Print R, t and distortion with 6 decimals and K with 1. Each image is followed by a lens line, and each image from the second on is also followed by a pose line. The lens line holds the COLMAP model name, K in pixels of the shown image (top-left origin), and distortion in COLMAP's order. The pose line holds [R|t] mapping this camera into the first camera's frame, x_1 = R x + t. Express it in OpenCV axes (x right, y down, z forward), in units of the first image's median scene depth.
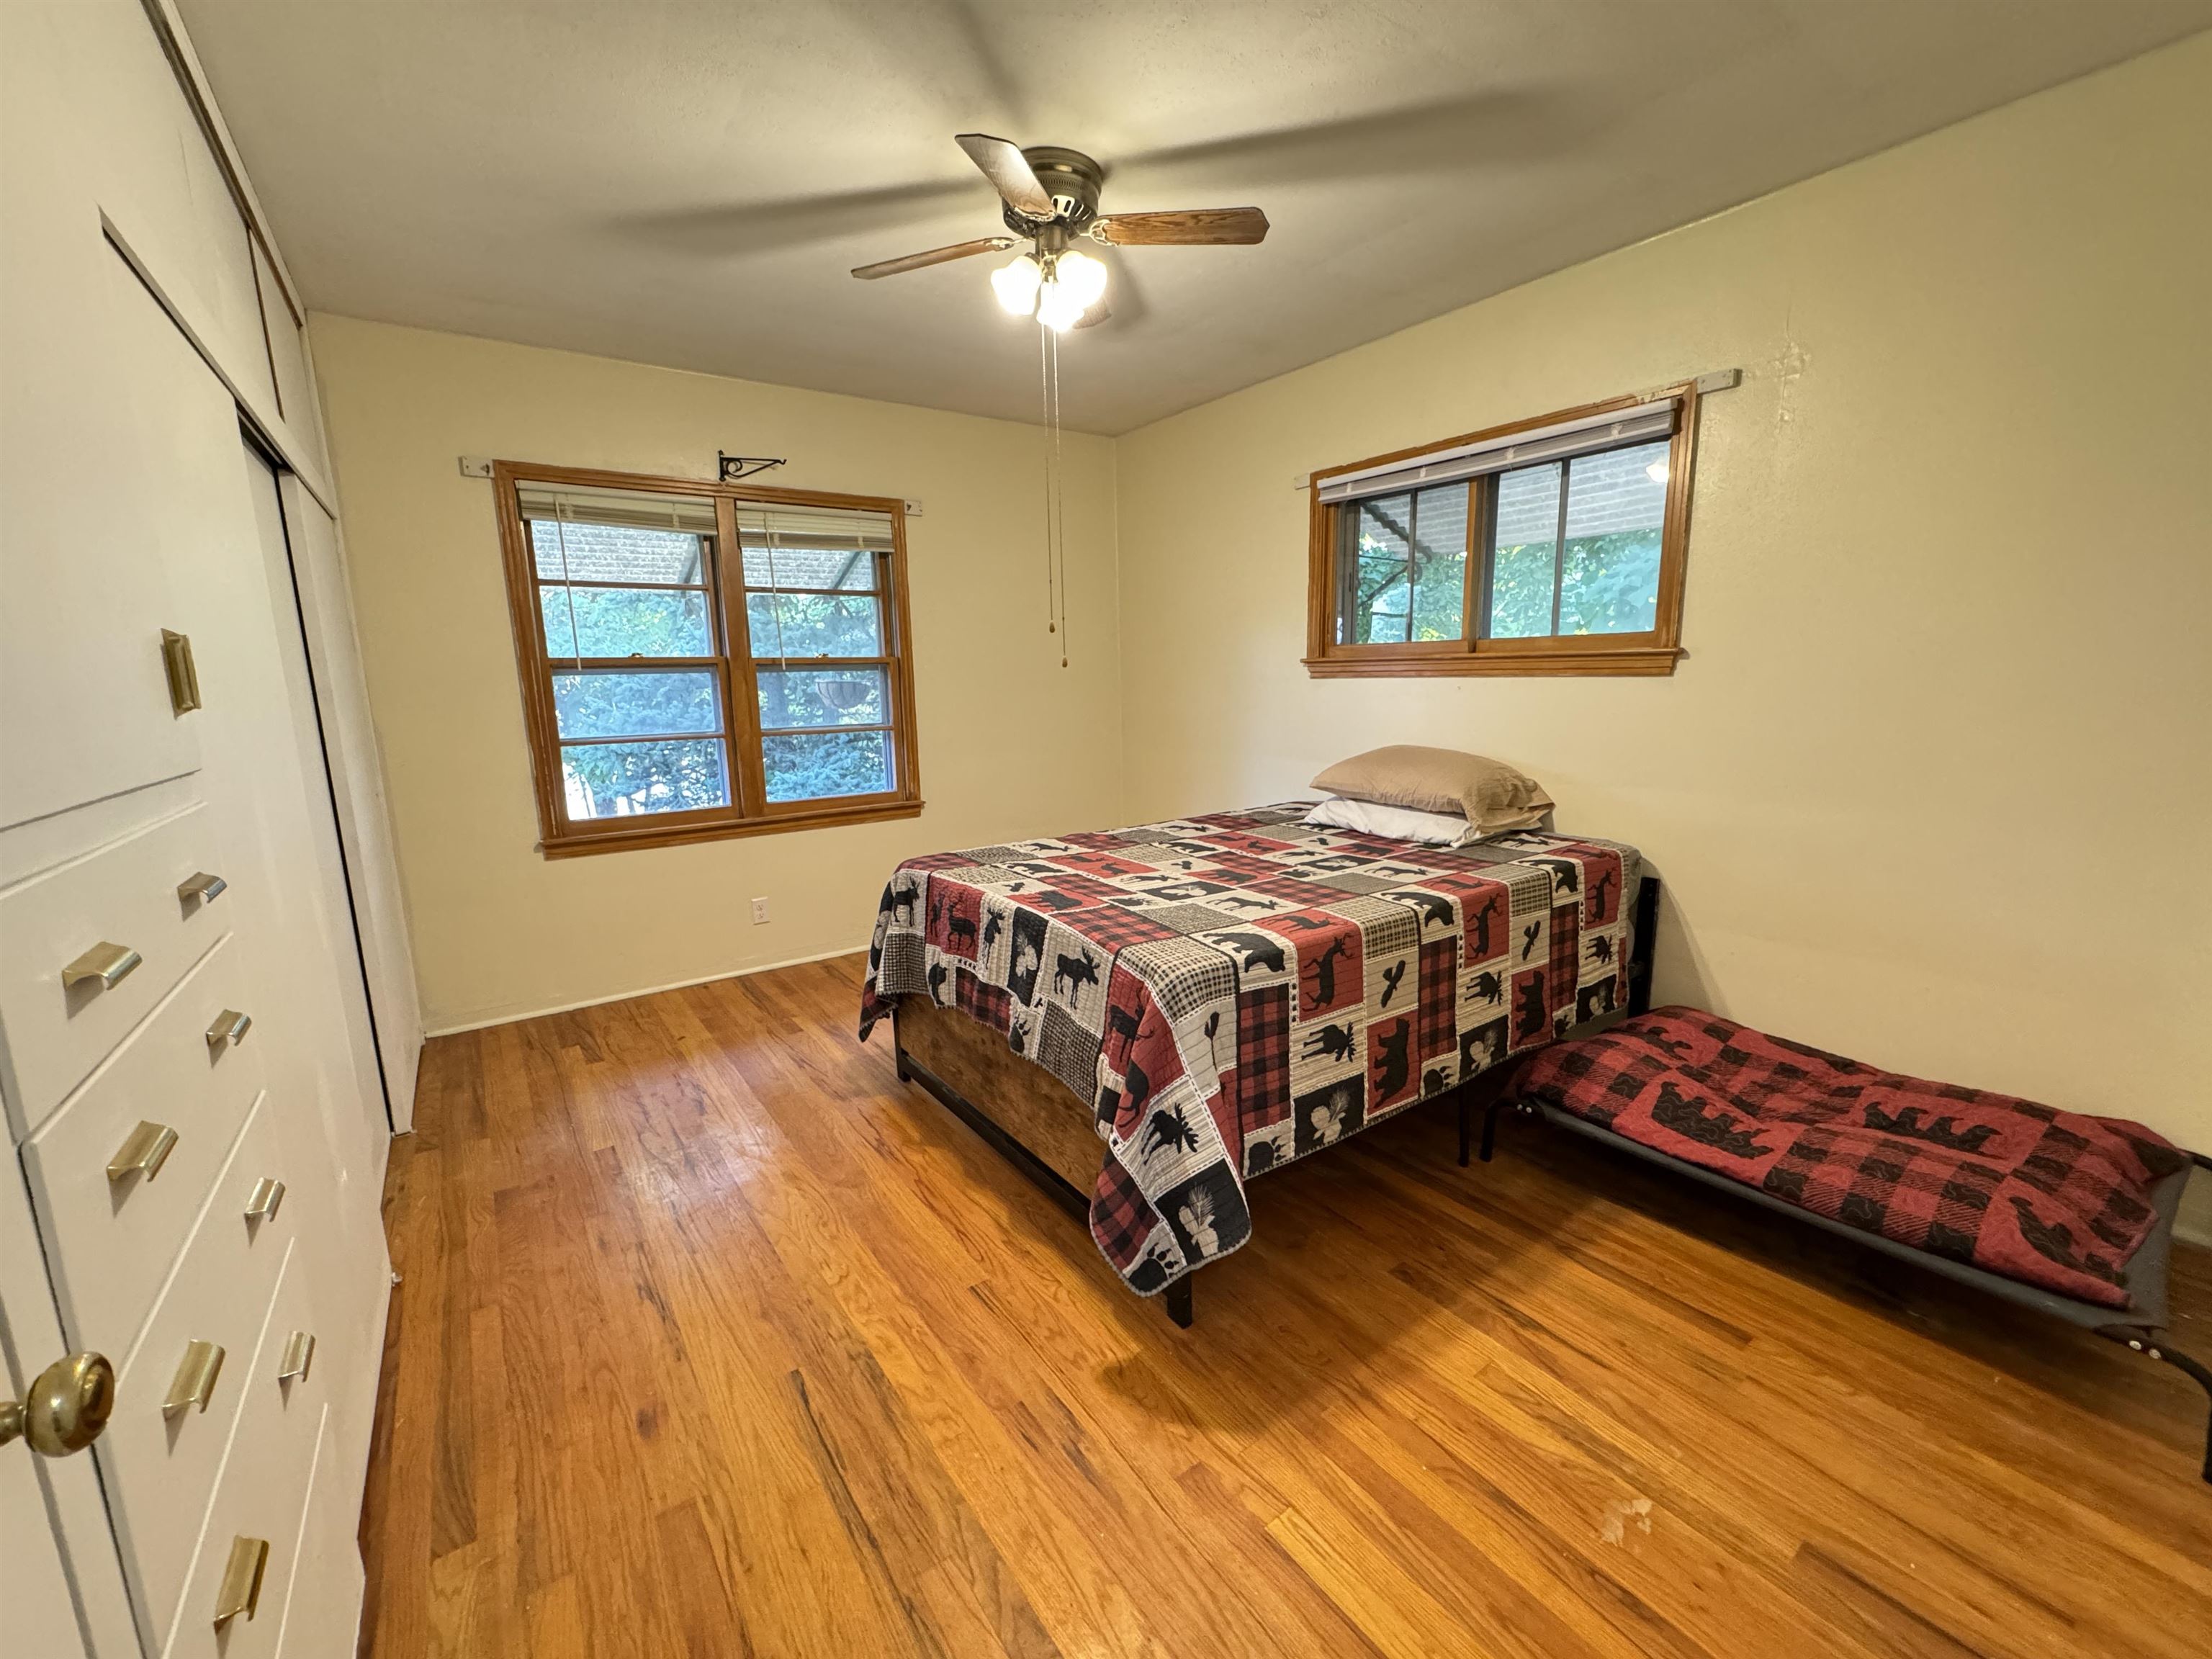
lens RADIAL K [[888.0, 0, 1106.0], [0, 888.0, 829.5], [0, 0, 1]] dist [-0.011603, 0.005616]
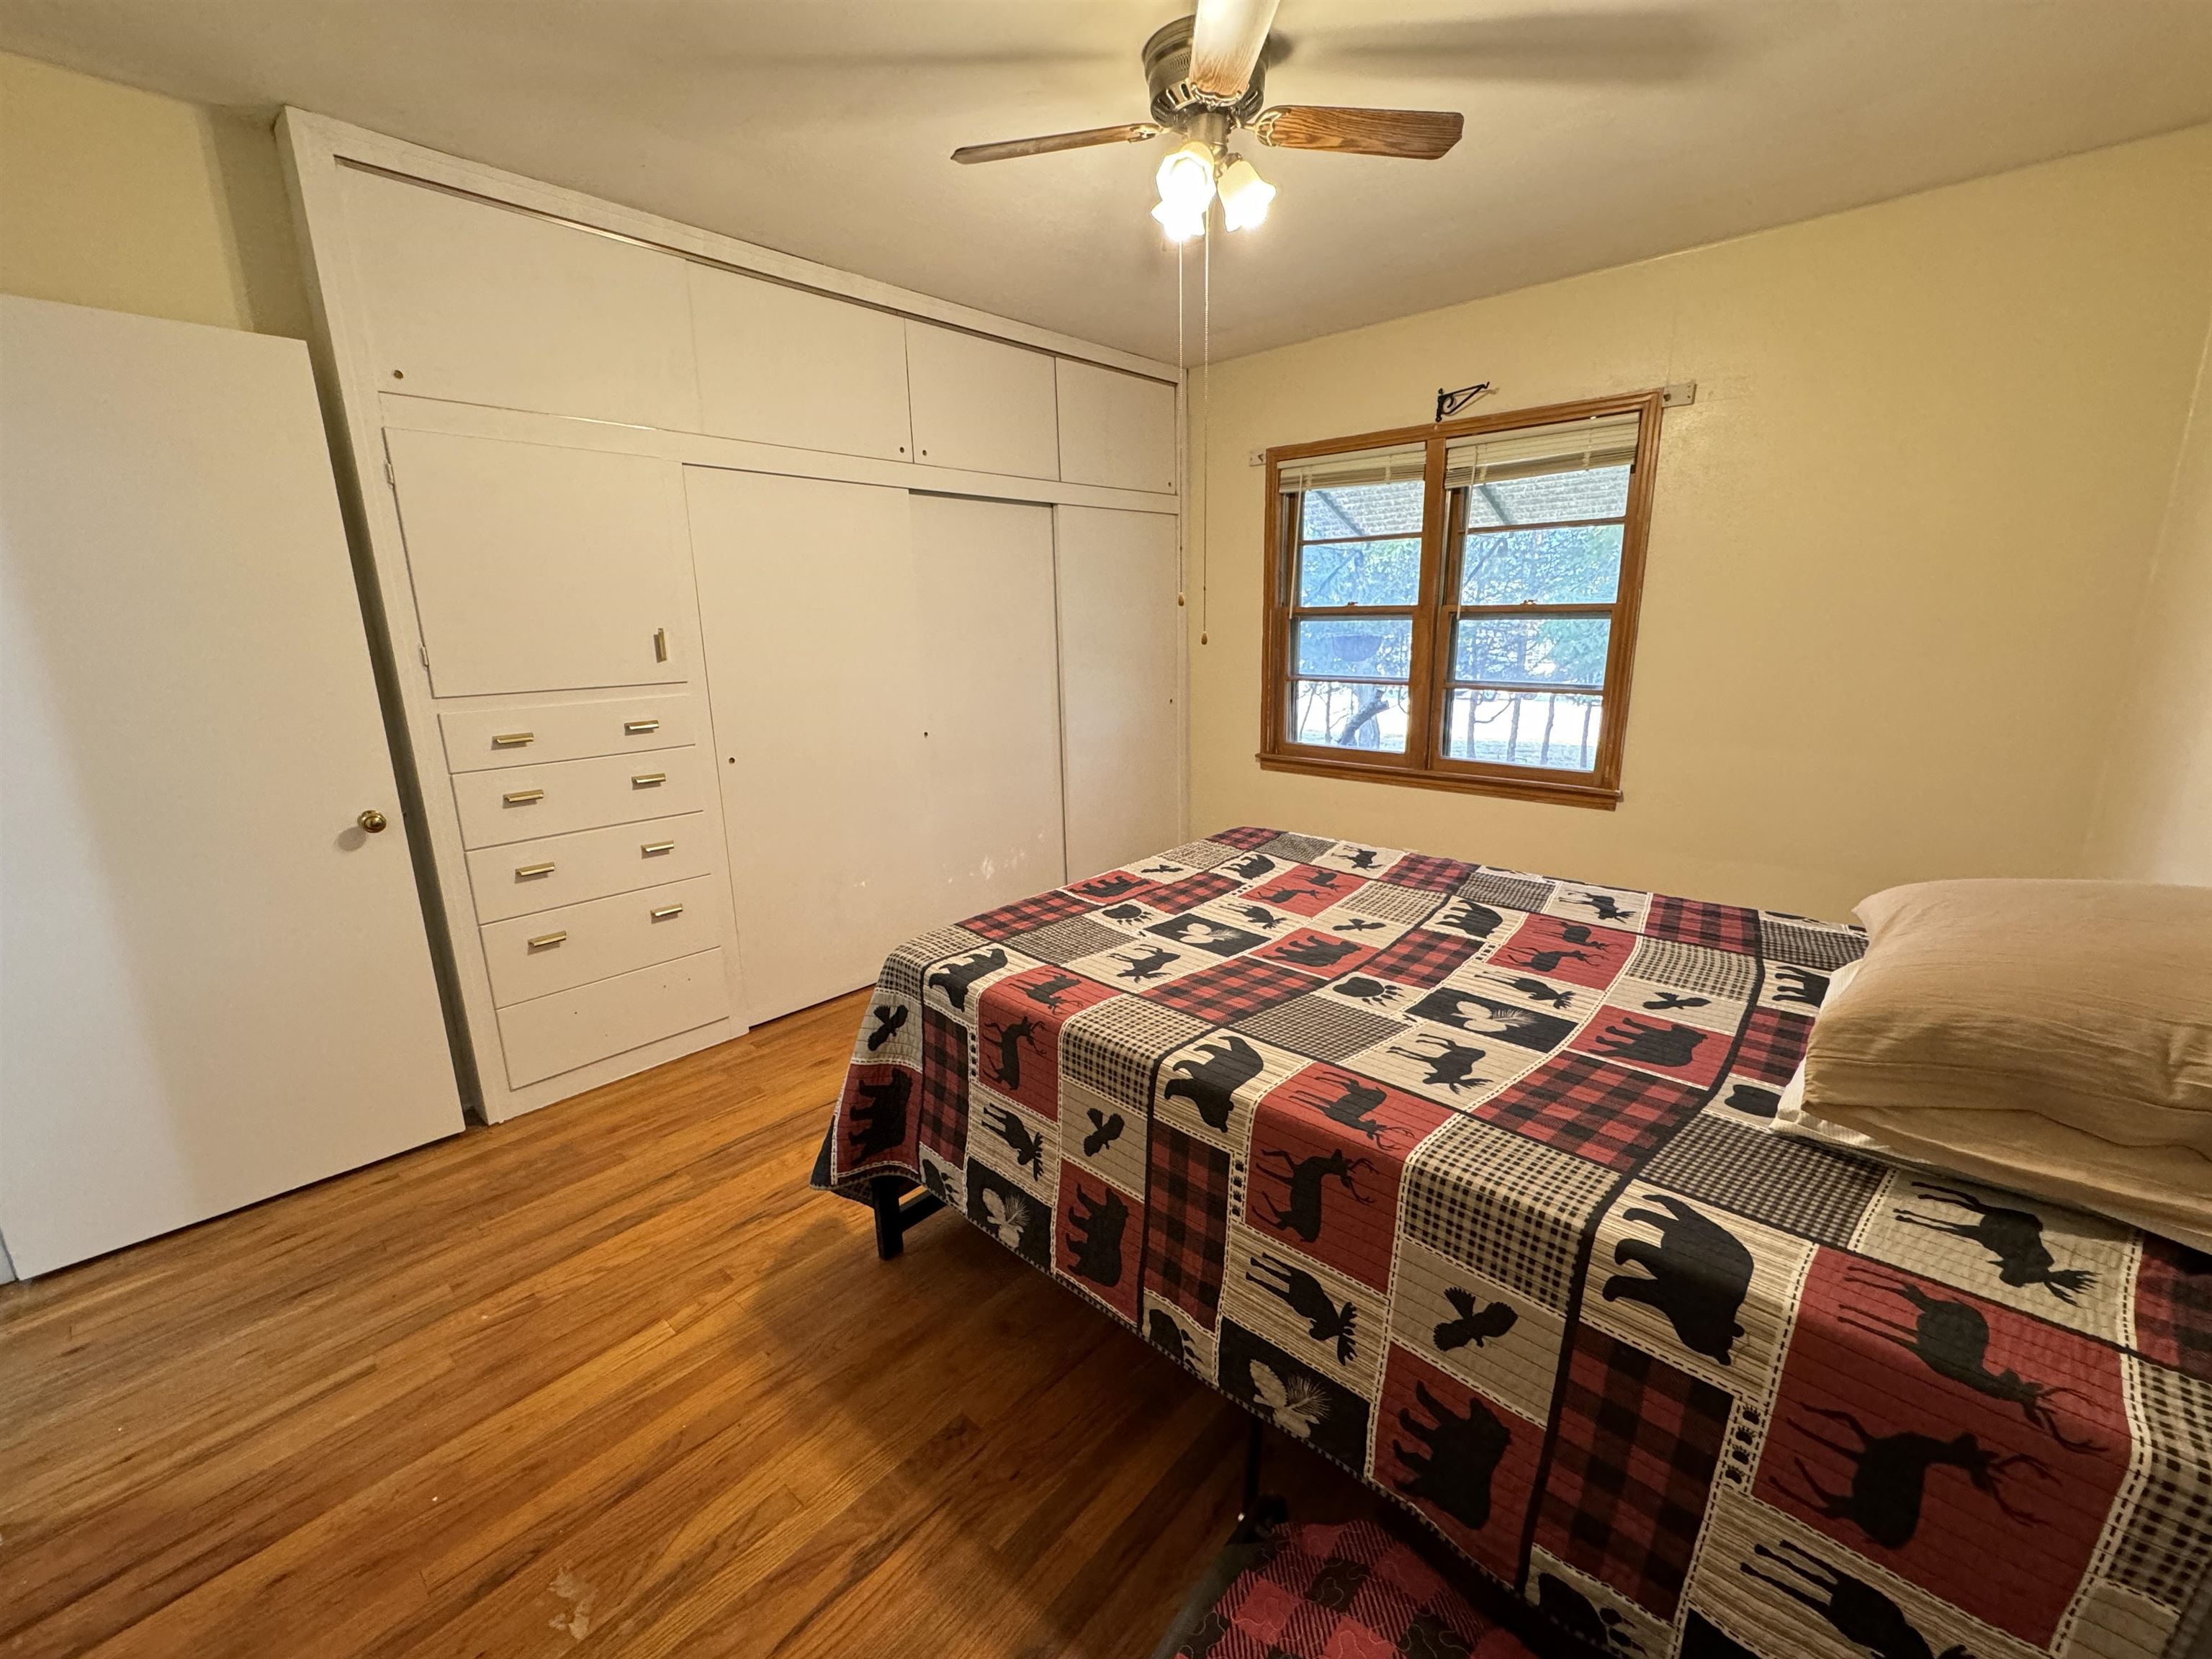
lens RADIAL K [[888.0, 0, 1106.0], [0, 888.0, 829.5], [0, 0, 1]] dist [-0.011603, 0.005616]
pose [[0.222706, 0.247082, -0.943055, 0.829241], [-0.154875, 0.964031, 0.216003, -0.186935], [0.962505, 0.097950, 0.252963, 0.724966]]
